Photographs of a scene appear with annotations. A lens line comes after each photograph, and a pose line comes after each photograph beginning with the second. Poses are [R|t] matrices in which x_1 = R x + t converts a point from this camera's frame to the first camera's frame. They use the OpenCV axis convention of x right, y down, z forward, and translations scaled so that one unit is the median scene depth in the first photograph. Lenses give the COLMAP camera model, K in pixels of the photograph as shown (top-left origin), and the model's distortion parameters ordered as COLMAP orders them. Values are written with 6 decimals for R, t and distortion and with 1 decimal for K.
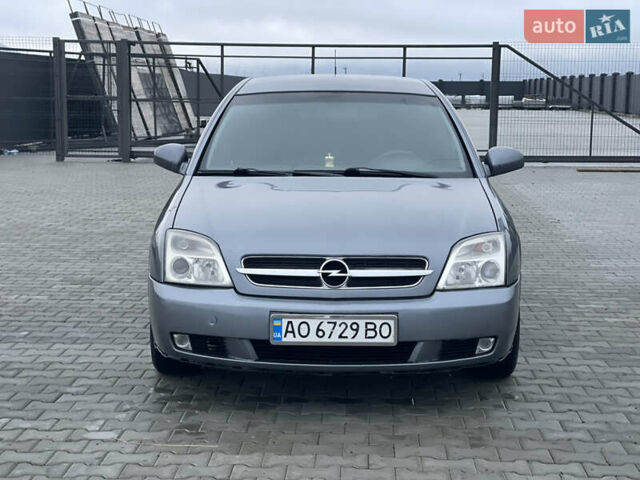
lens RADIAL K [[1171.4, 0, 320.0], [0, 1171.4, 240.0], [0, 0, 1]] dist [0.211277, 0.024371]
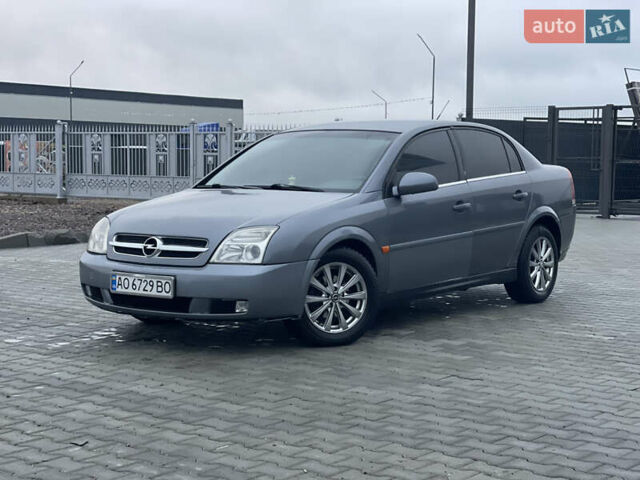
lens RADIAL K [[1171.4, 0, 320.0], [0, 1171.4, 240.0], [0, 0, 1]] dist [0.211277, 0.024371]
pose [[0.807220, 0.038636, -0.588985, 1.021746], [-0.076644, 0.996268, -0.039690, 0.060971], [0.585254, 0.077181, 0.807169, -0.045212]]
